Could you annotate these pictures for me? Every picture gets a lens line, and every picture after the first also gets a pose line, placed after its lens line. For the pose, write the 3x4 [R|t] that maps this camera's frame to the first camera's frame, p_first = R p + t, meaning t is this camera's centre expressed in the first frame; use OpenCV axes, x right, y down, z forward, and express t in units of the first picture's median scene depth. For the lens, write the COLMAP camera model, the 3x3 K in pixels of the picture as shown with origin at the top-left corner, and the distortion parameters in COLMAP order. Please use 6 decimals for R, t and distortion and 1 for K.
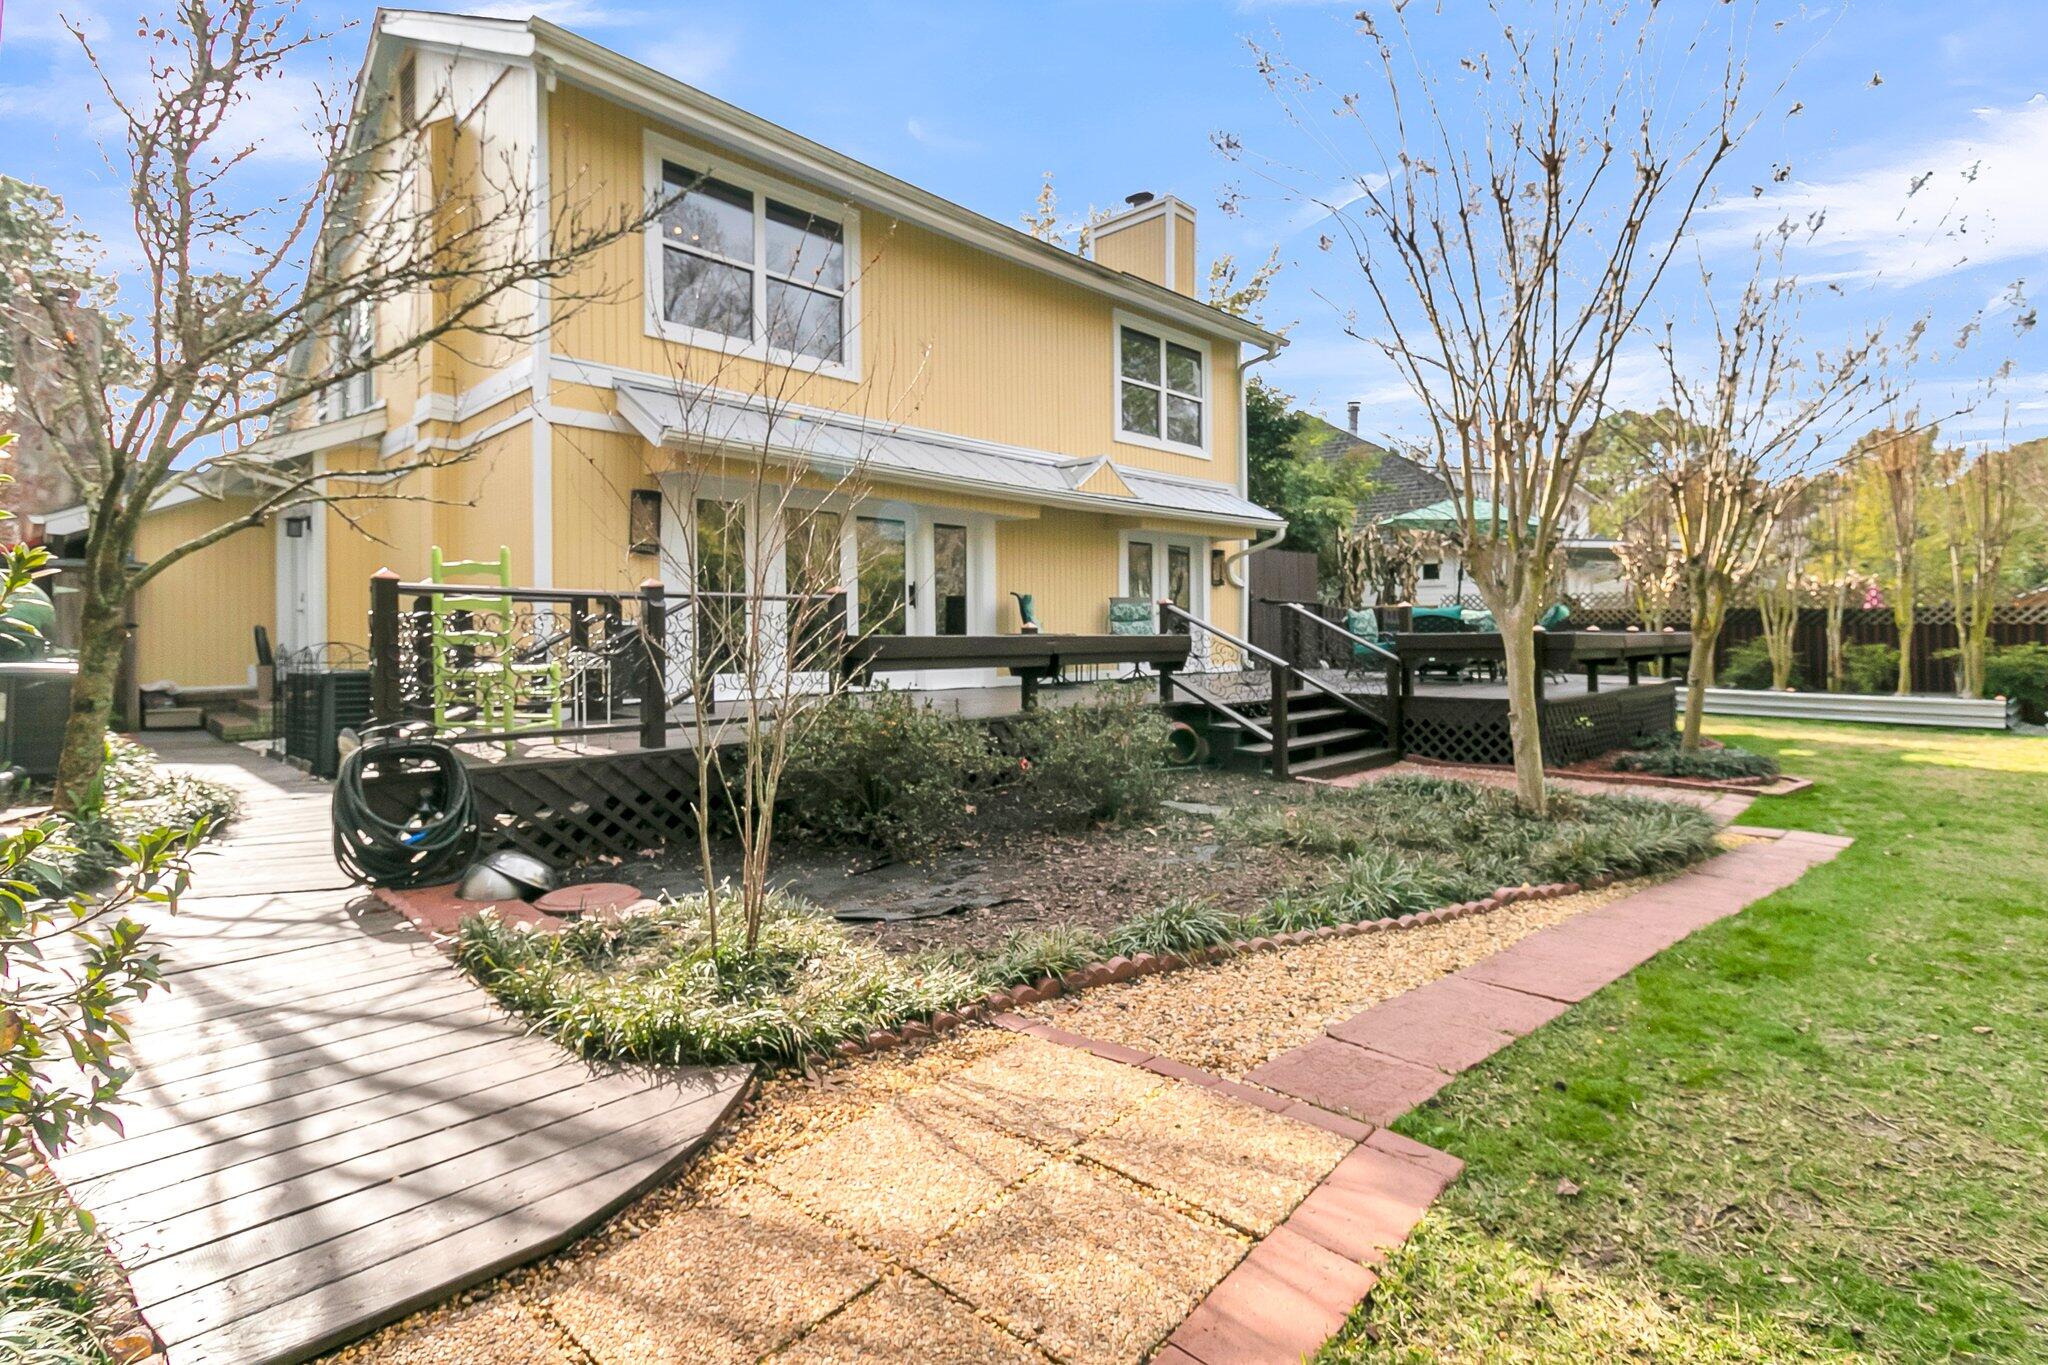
lens RADIAL K [[943.3, 0, 1024.0], [0, 943.3, 682.5], [0, 0, 1]] dist [-0.004548, -0.000264]
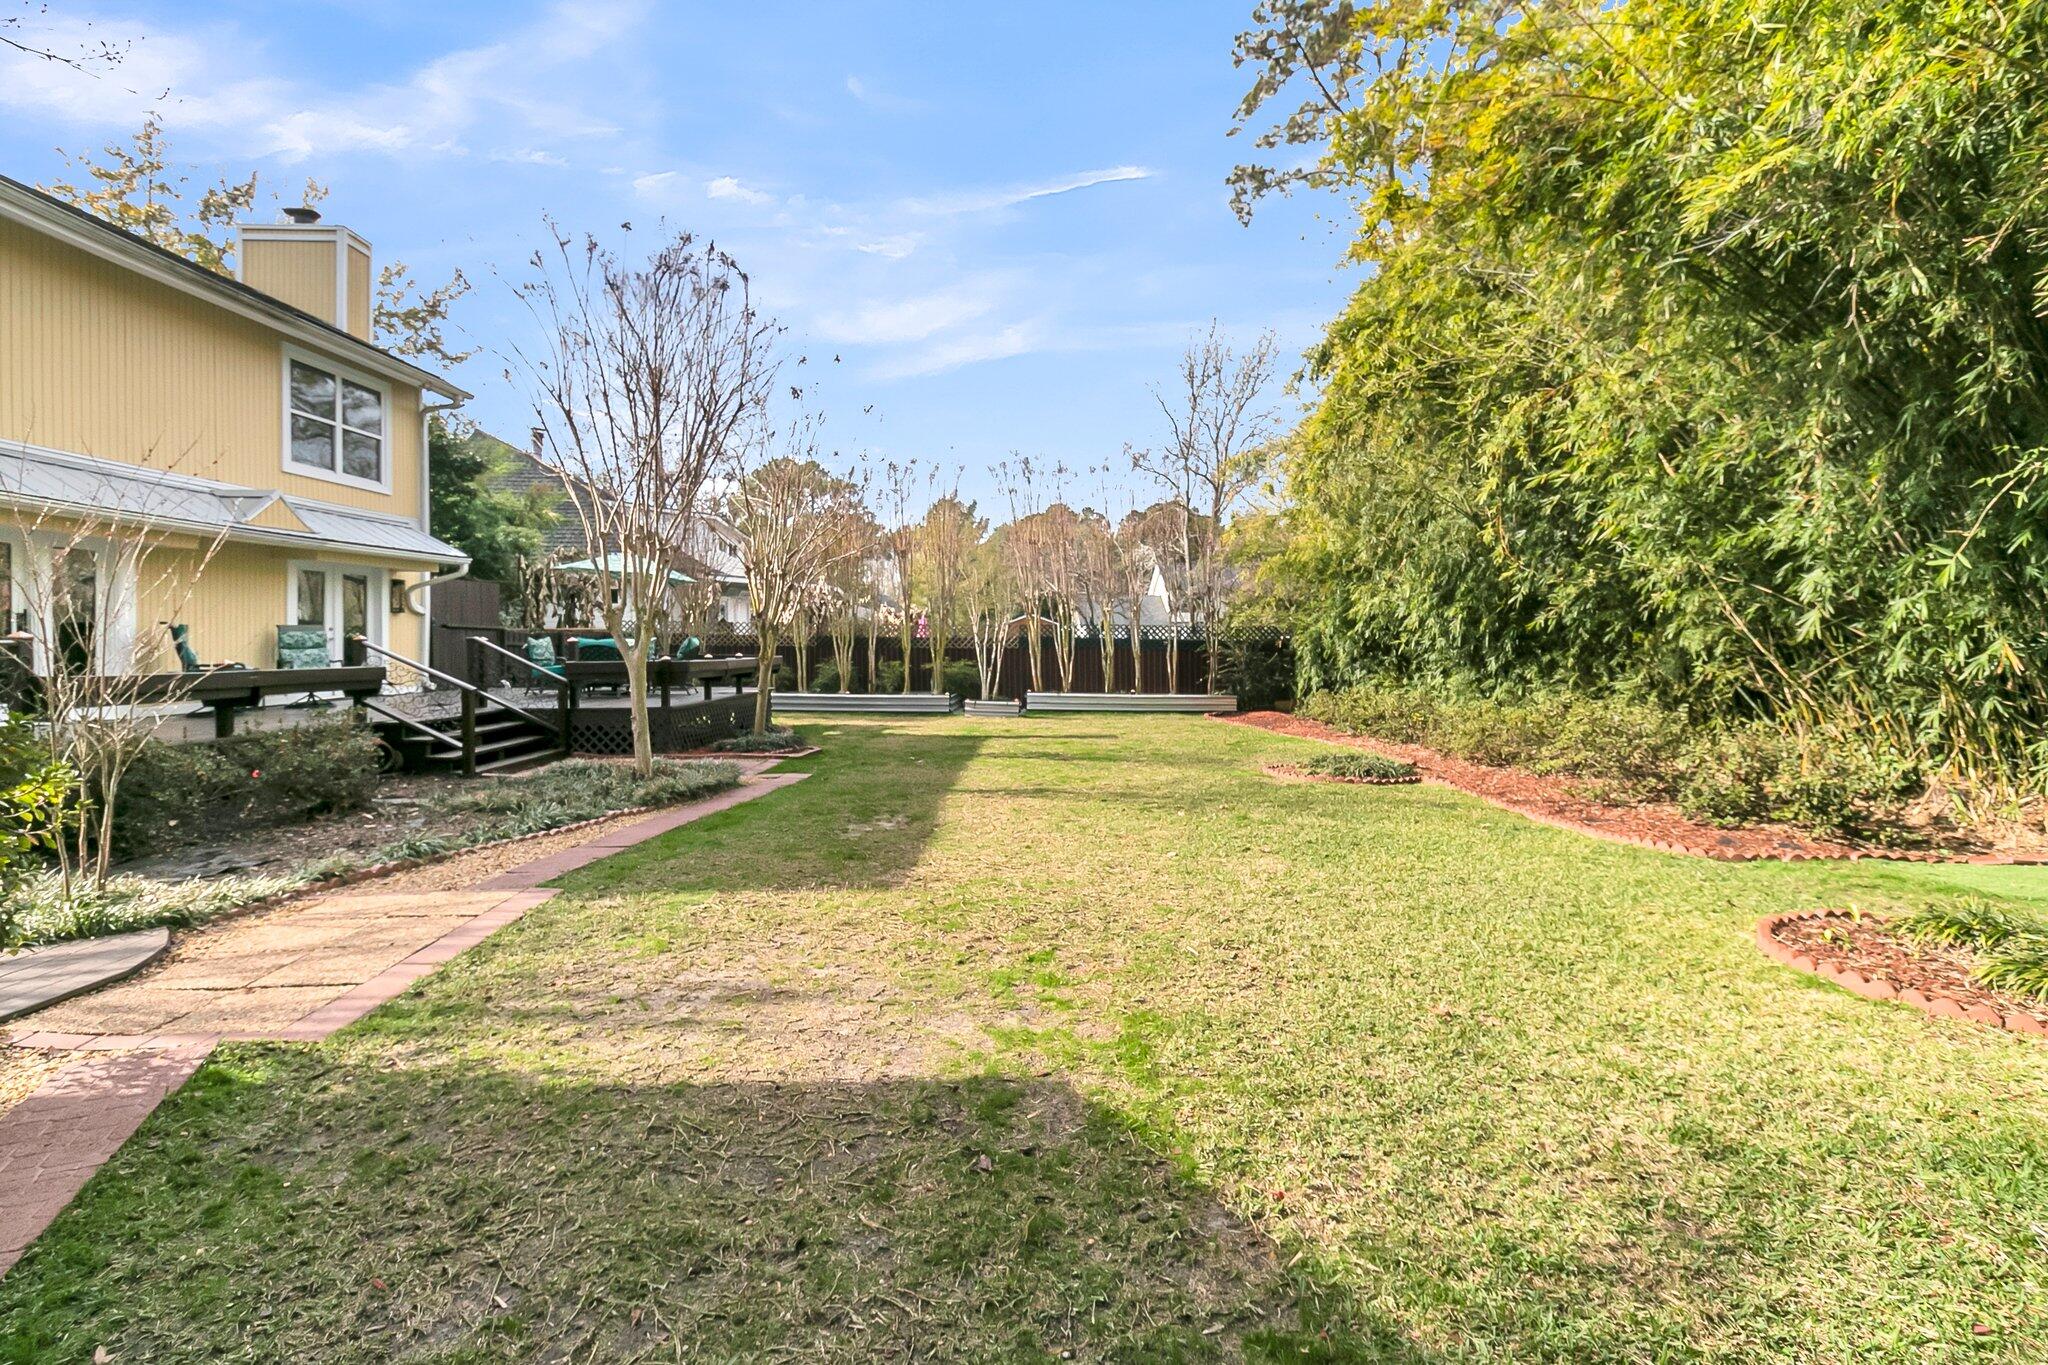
lens RADIAL K [[966.8, 0, 1033.6], [0, 966.8, 611.2], [0, 0, 1]] dist [0.008311, 0.000705]
pose [[0.692283, 0.027103, 0.721117, -0.103933], [0.034295, 0.996930, -0.070393, -0.003228], [-0.720811, 0.073463, 0.689228, -0.326270]]
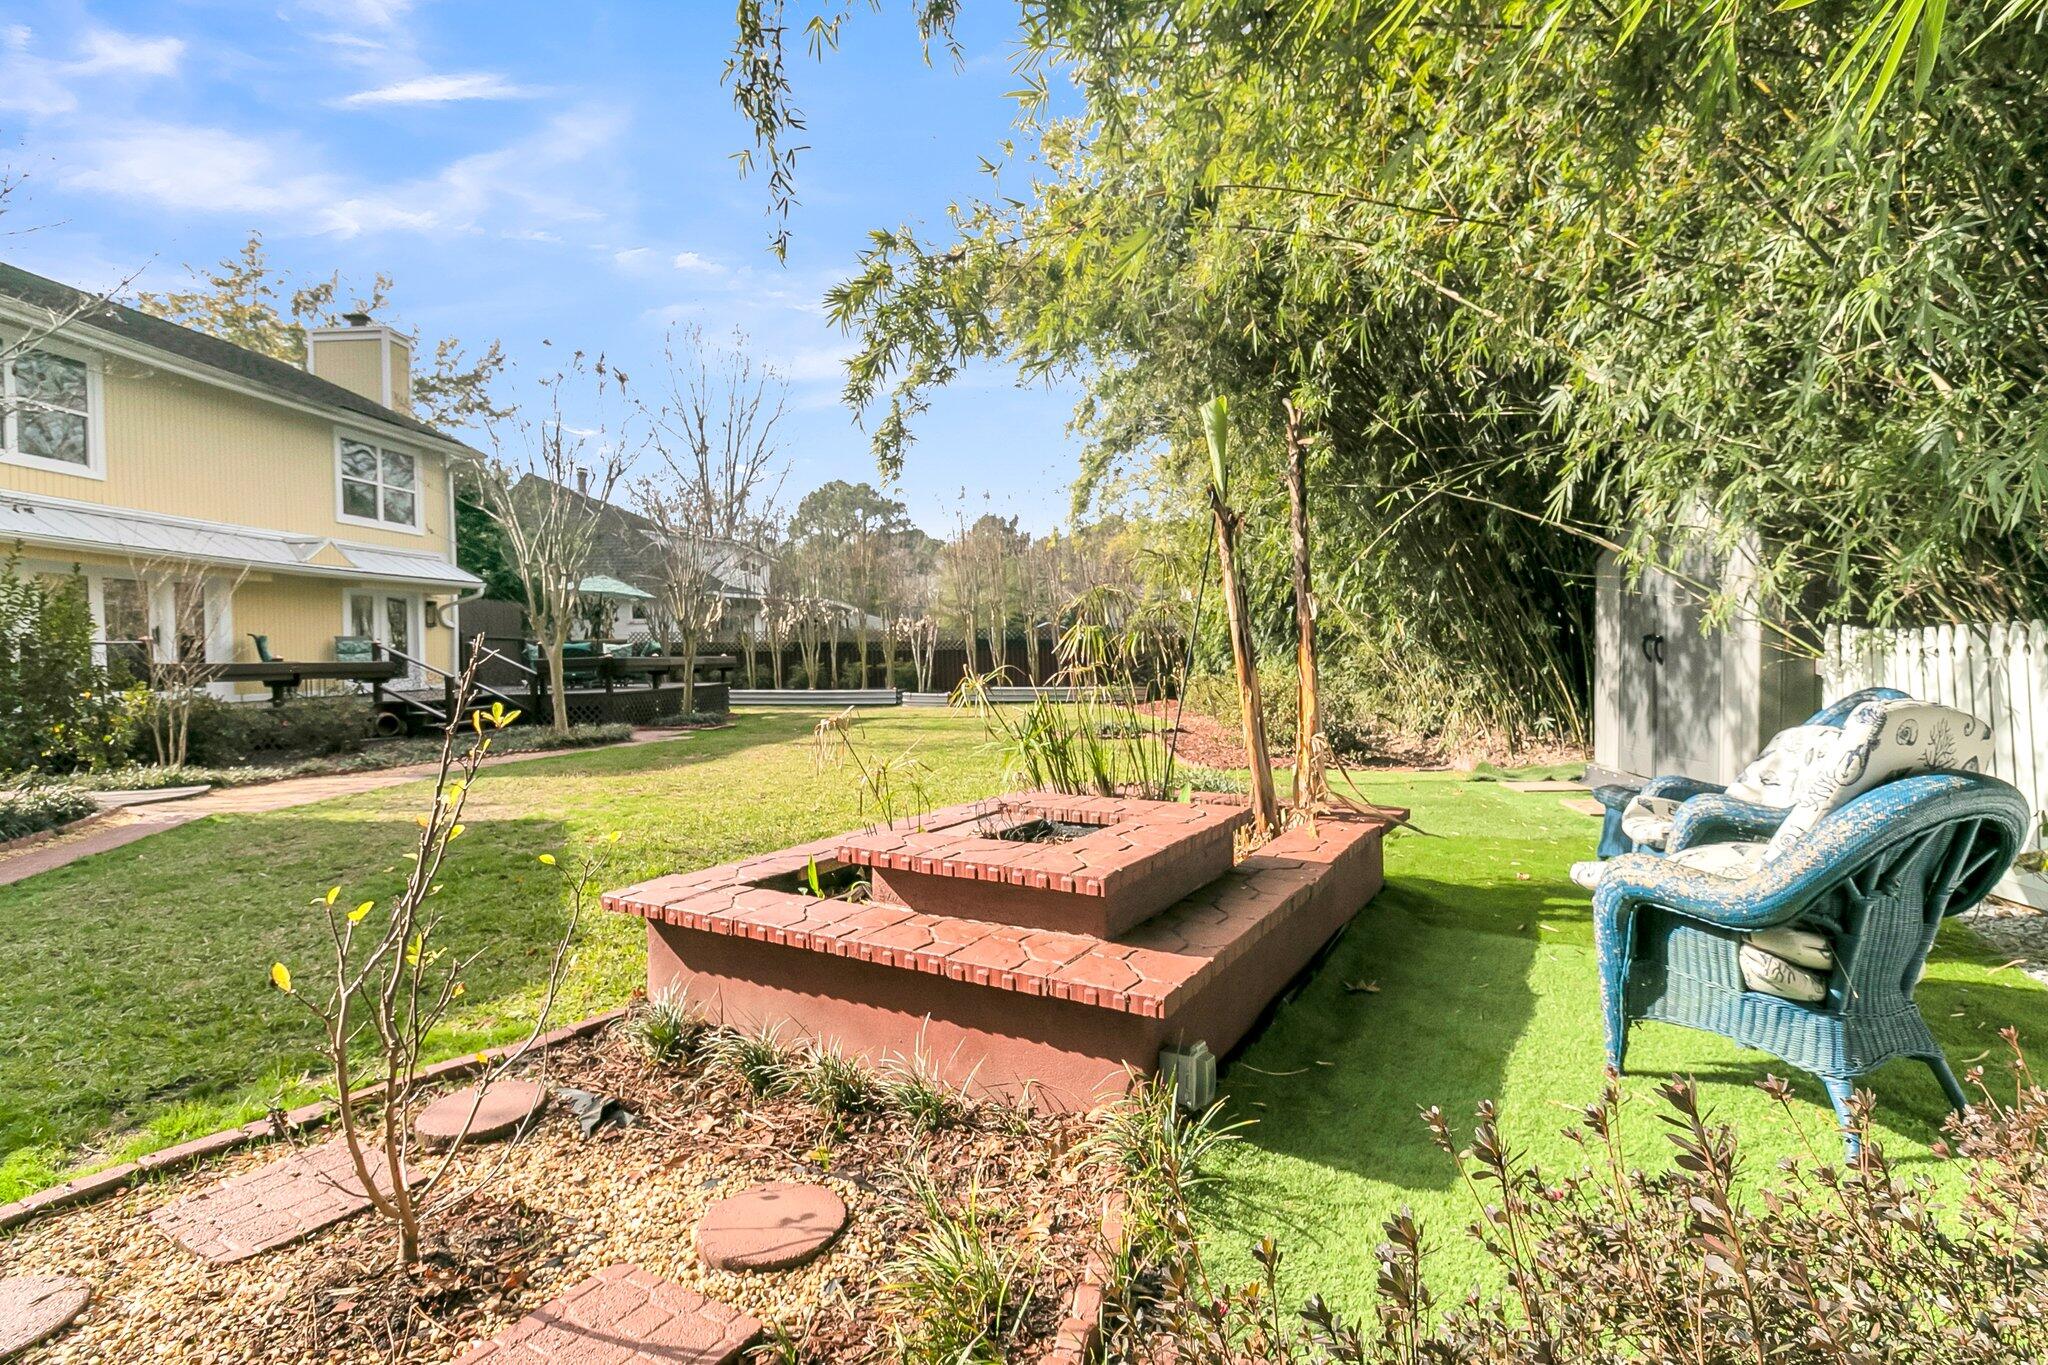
lens RADIAL K [[968.5, 0, 1032.0], [0, 968.5, 649.7], [0, 0, 1]] dist [0.003924, 0.000606]
pose [[0.756742, -0.005960, 0.653686, -0.068109], [0.048519, 0.997712, -0.047071, 0.047472], [-0.651910, 0.067337, 0.755300, -0.762003]]
